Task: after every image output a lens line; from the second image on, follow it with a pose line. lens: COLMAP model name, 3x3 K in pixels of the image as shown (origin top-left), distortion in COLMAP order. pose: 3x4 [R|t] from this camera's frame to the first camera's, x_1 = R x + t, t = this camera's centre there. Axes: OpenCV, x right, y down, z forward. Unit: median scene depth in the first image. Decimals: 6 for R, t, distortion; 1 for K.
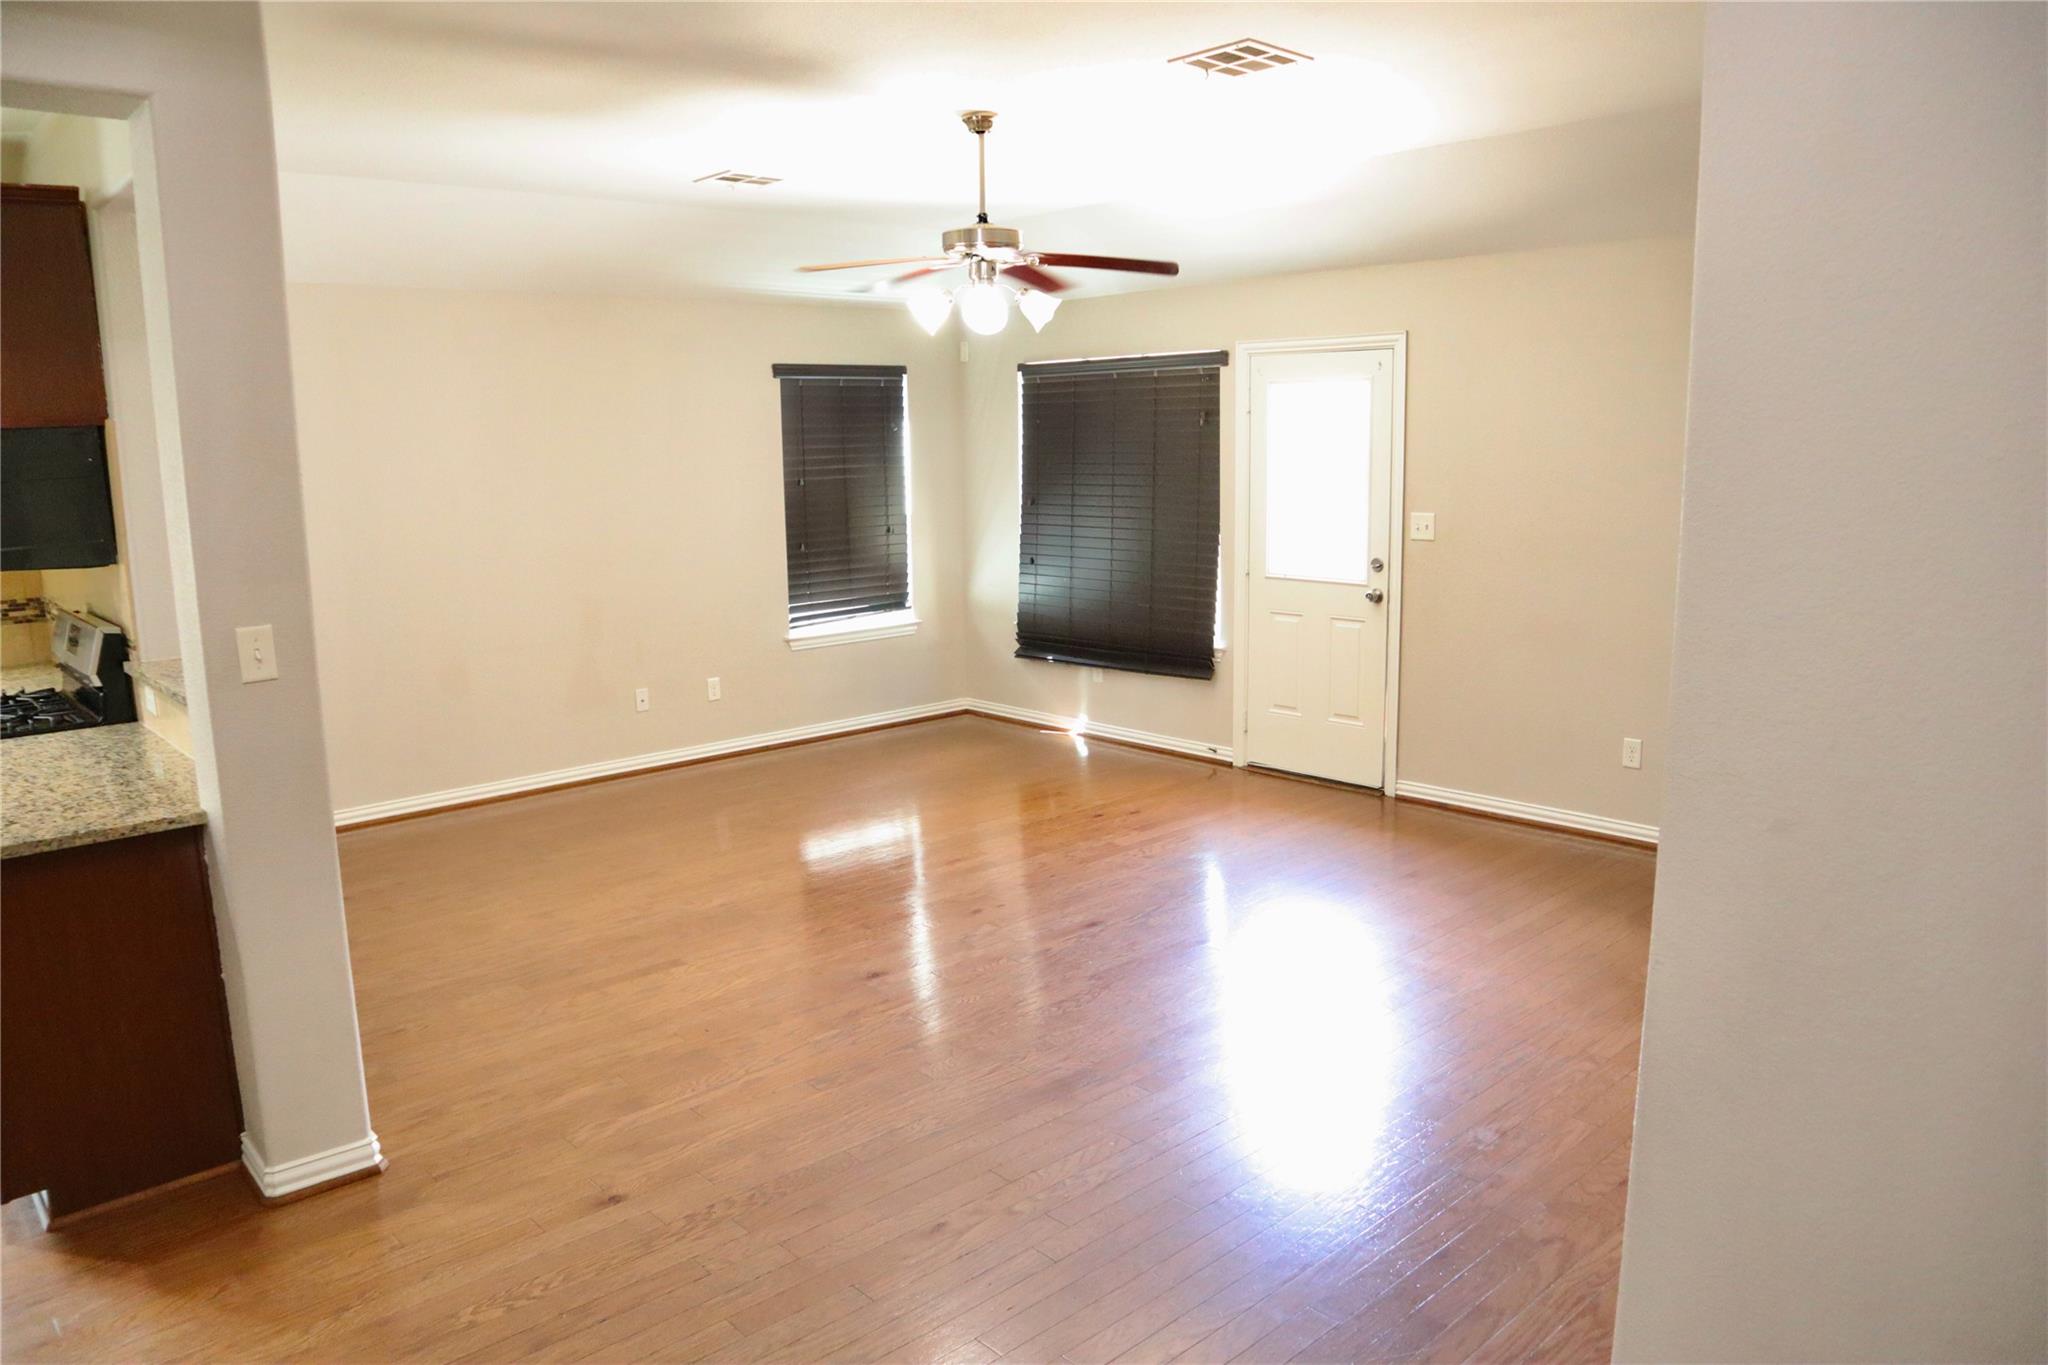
lens RADIAL K [[1419.3, 0, 1024.0], [0, 1419.3, 682.5], [0, 0, 1]] dist [-0.035680, 0.001221]
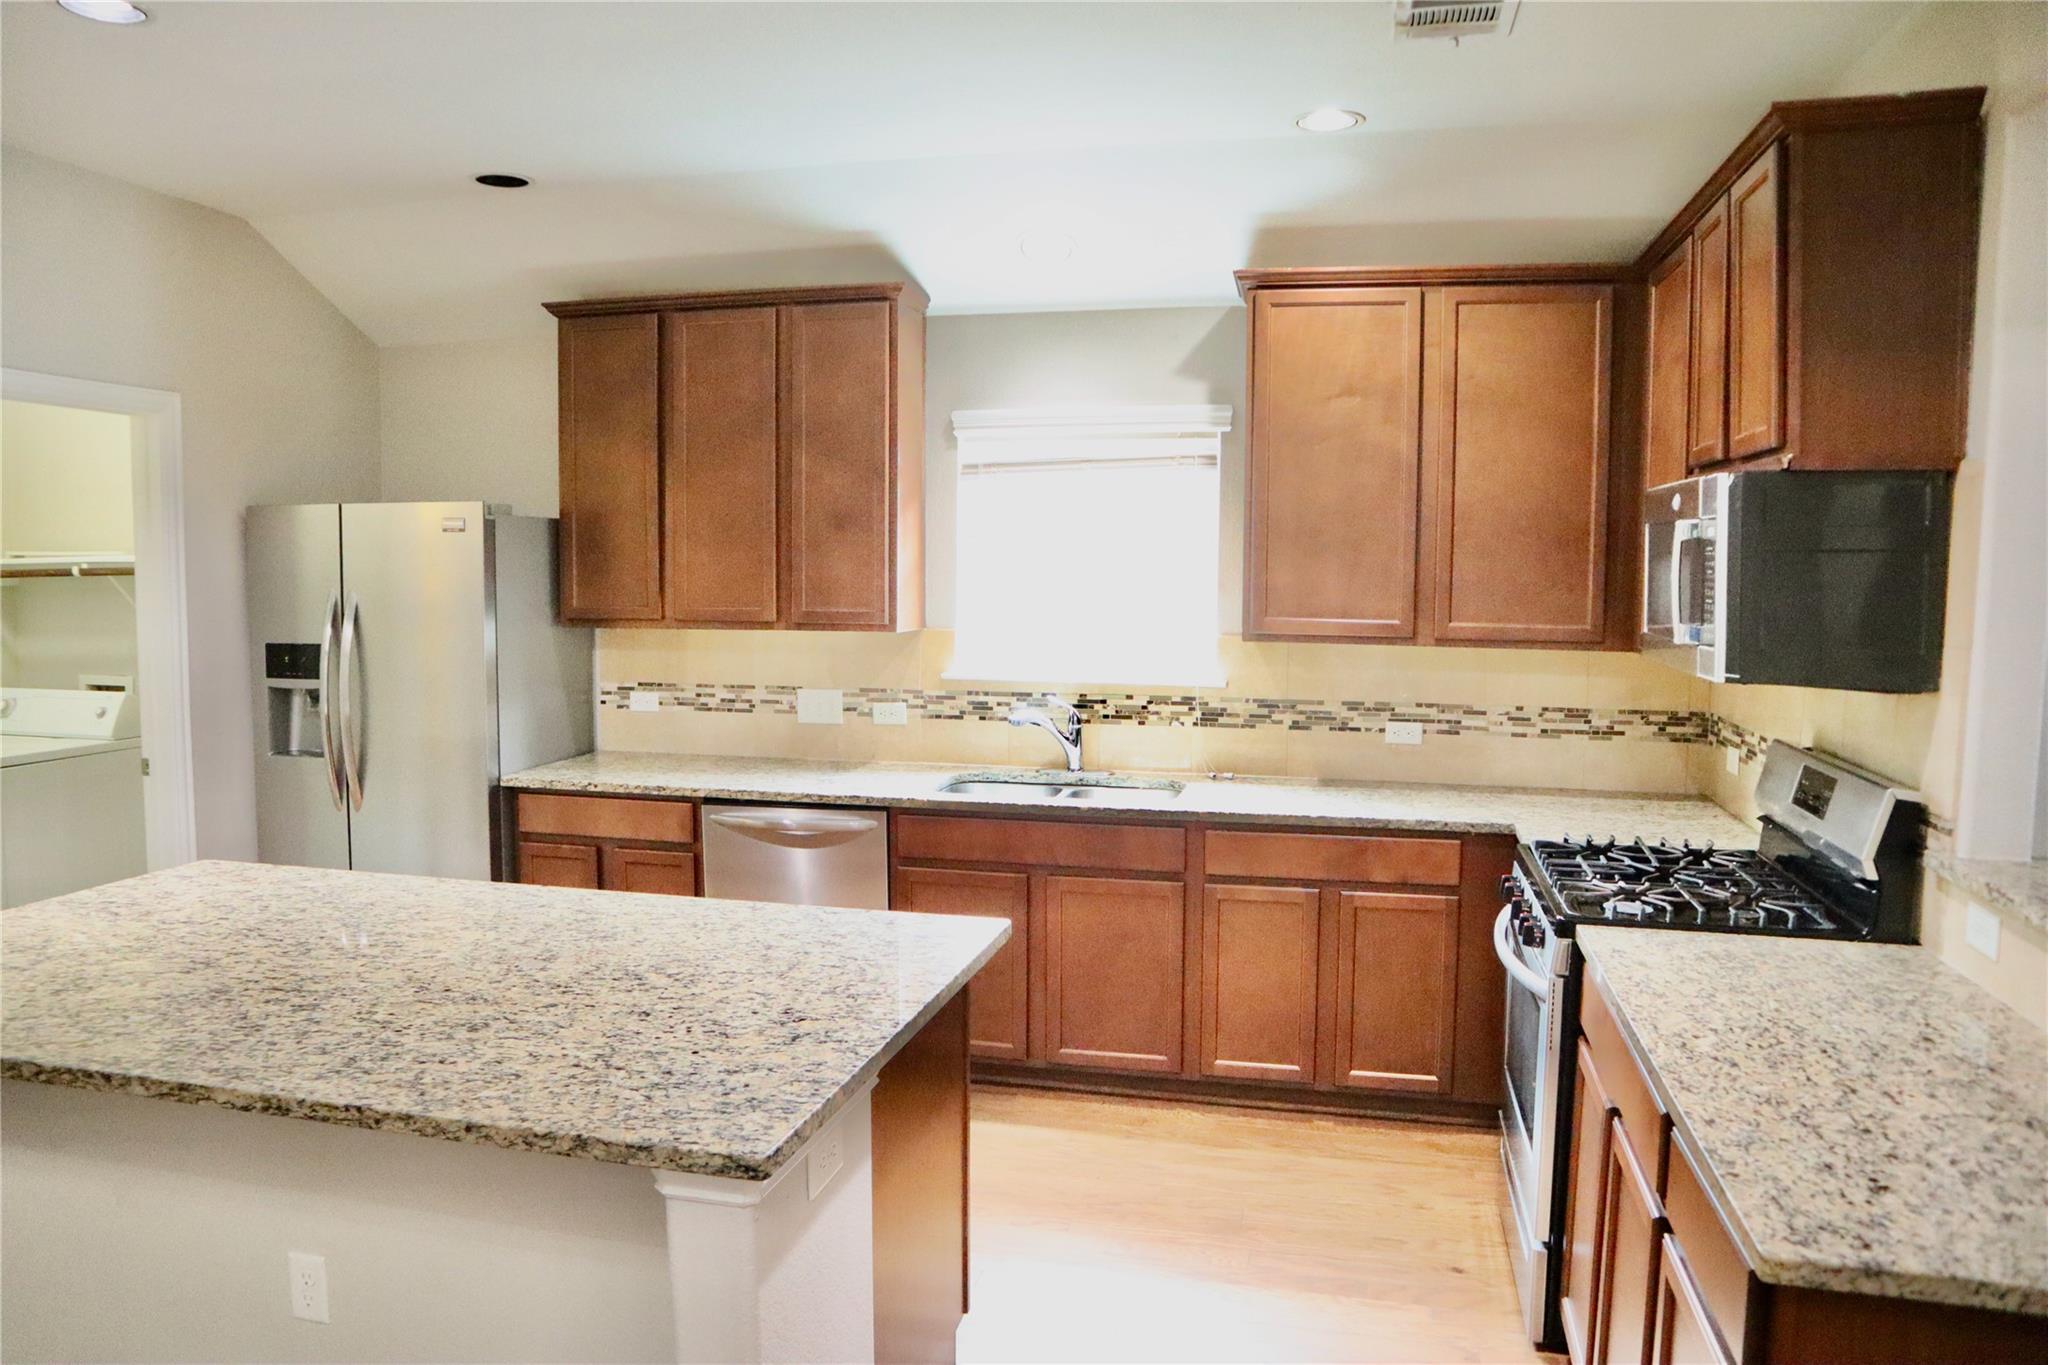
lens RADIAL K [[1419.3, 0, 1024.0], [0, 1419.3, 682.5], [0, 0, 1]] dist [-0.035680, 0.001221]
pose [[0.578979, 0.097412, -0.809503, -0.377246], [-0.158944, 0.987274, 0.005123, -0.027083], [0.799700, 0.125699, 0.587094, 0.309234]]
